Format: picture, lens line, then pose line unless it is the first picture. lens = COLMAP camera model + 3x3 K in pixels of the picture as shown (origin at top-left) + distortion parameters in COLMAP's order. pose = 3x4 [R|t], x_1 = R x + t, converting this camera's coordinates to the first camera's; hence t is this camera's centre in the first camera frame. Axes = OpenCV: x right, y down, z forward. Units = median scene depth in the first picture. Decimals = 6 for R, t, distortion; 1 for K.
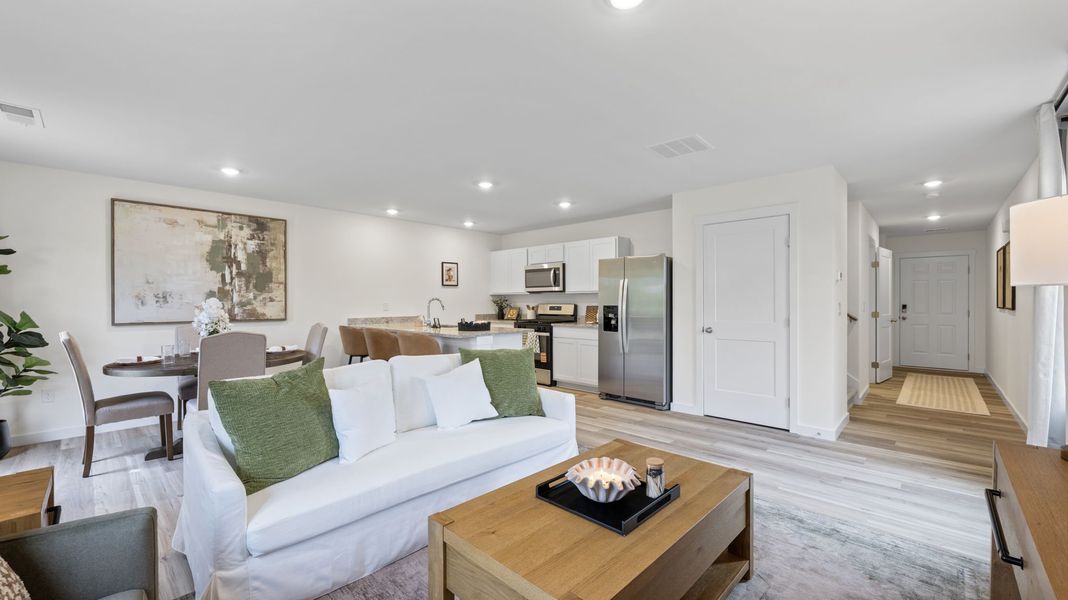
lens RADIAL K [[425.6, 0, 528.4], [0, 425.6, 302.1], [0, 0, 1]] dist [-0.002626, -0.000393]
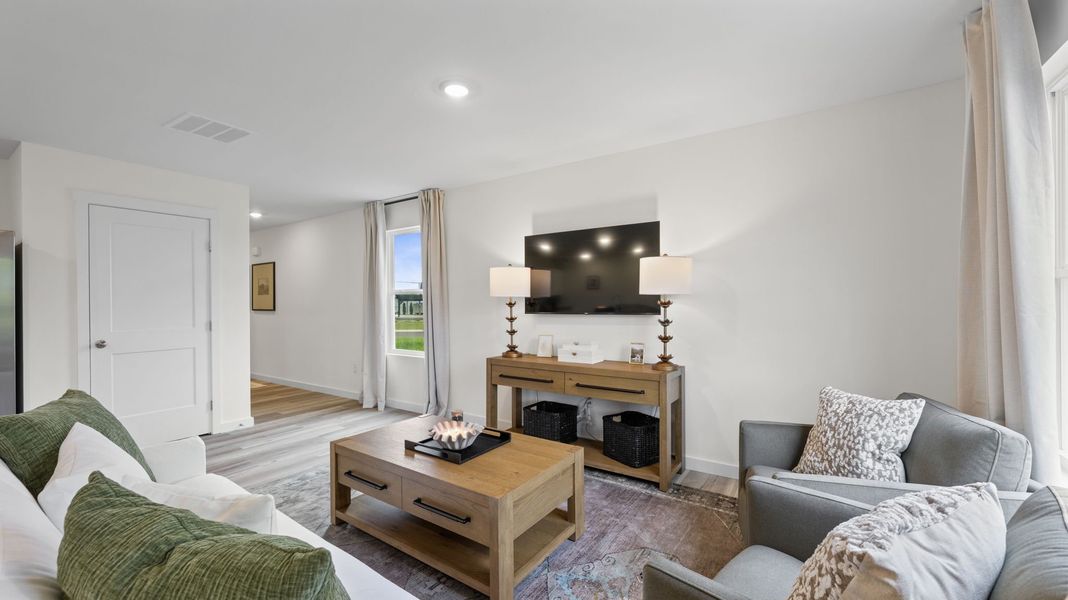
lens RADIAL K [[424.8, 0, 528.2], [0, 424.8, 299.3], [0, 0, 1]] dist [-0.001692, -0.000081]
pose [[-0.161337, 0.008002, 0.986867, -0.414607], [0.011395, 0.999916, -0.006245, -0.000763], [-0.986834, 0.010238, -0.161414, 0.340846]]
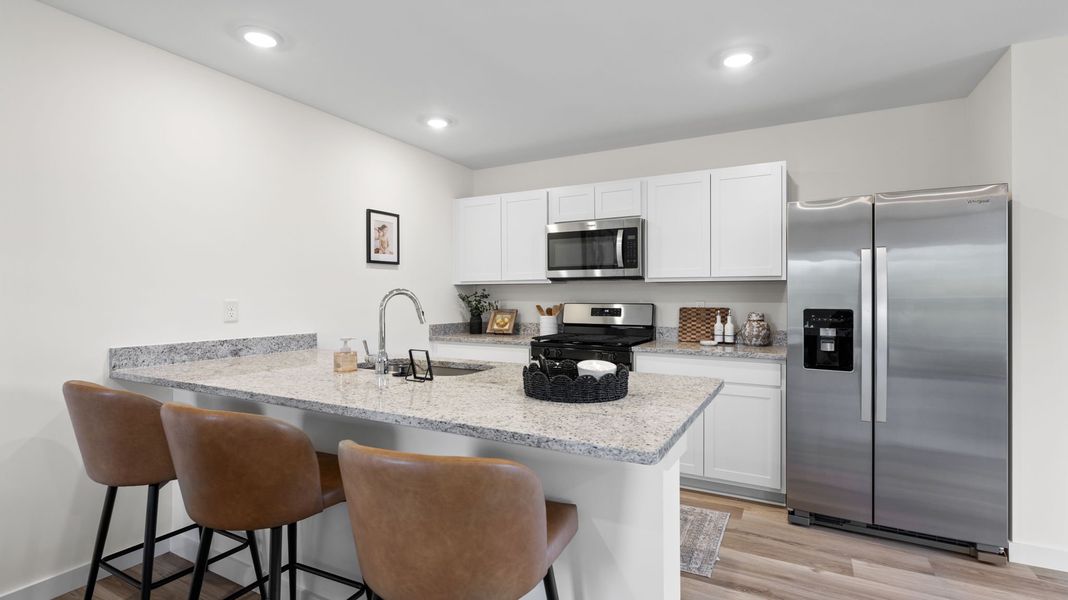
lens RADIAL K [[500.3, 0, 528.9], [0, 500.3, 294.7], [0, 0, 1]] dist [-0.001011, -0.000342]
pose [[0.965519, 0.004077, 0.260300, -0.247412], [-0.002642, 0.999979, -0.005861, -0.003070], [-0.260318, 0.004971, 0.965510, 0.635821]]
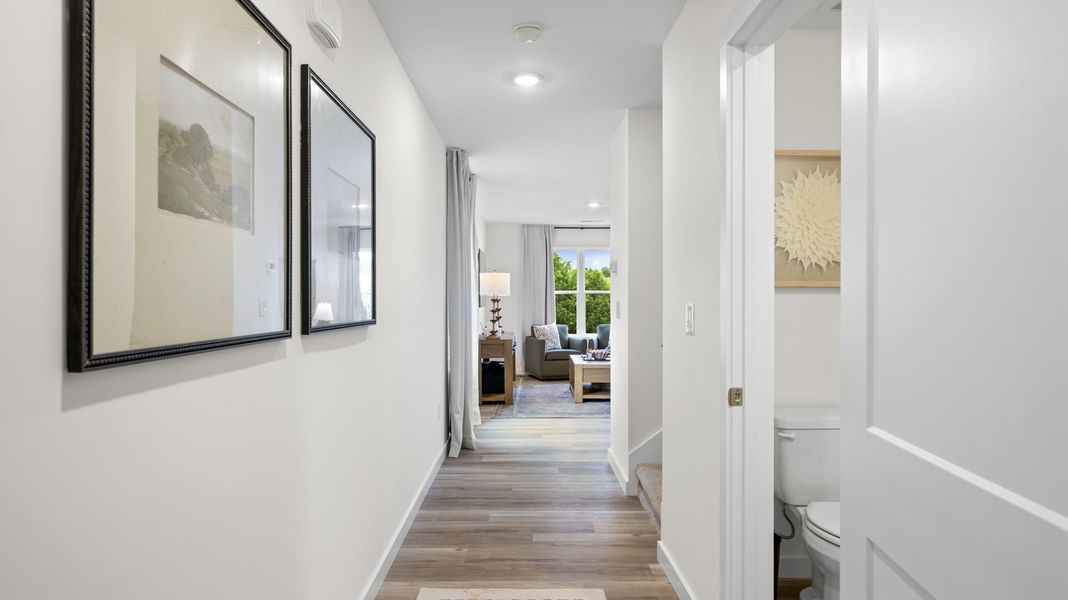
lens RADIAL K [[611.8, 0, 531.4], [0, 611.8, 296.6], [0, 0, 1]] dist [0.000639, -0.000003]
pose [[-0.718639, -0.000678, -0.695383, 1.298220], [-0.000232, 1.000000, -0.000736, -0.004543], [0.695383, -0.000367, -0.718639, 1.365315]]
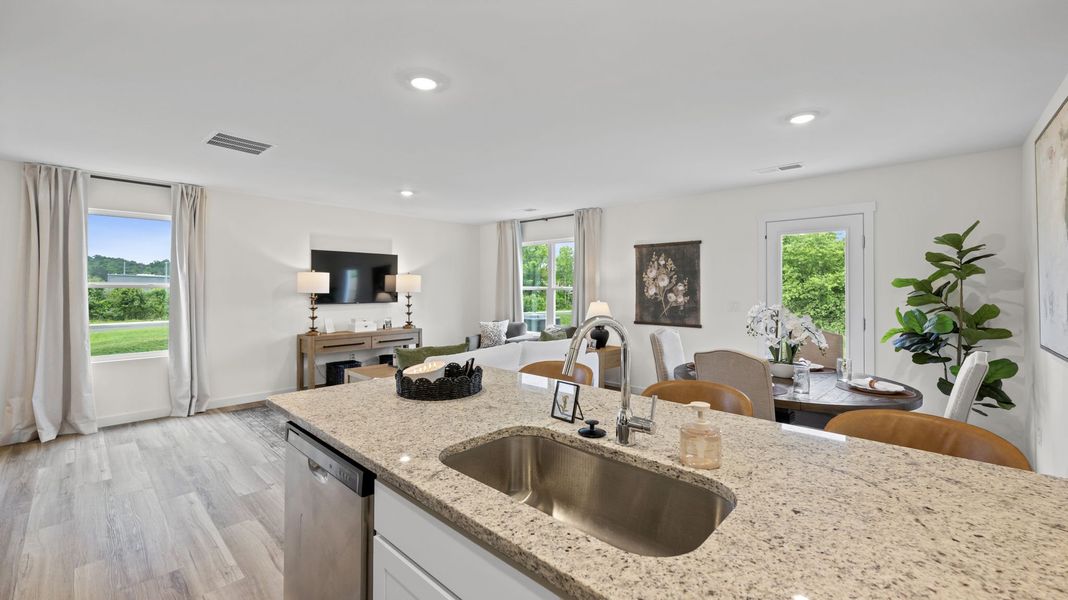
lens RADIAL K [[431.2, 0, 532.3], [0, 431.2, 283.8], [0, 0, 1]] dist [-0.001598, -0.000166]
pose [[-0.999933, -0.000822, -0.011566, -0.199984], [-0.000757, 0.999984, -0.005653, -0.027582], [0.011570, -0.005644, -0.999917, 1.348044]]
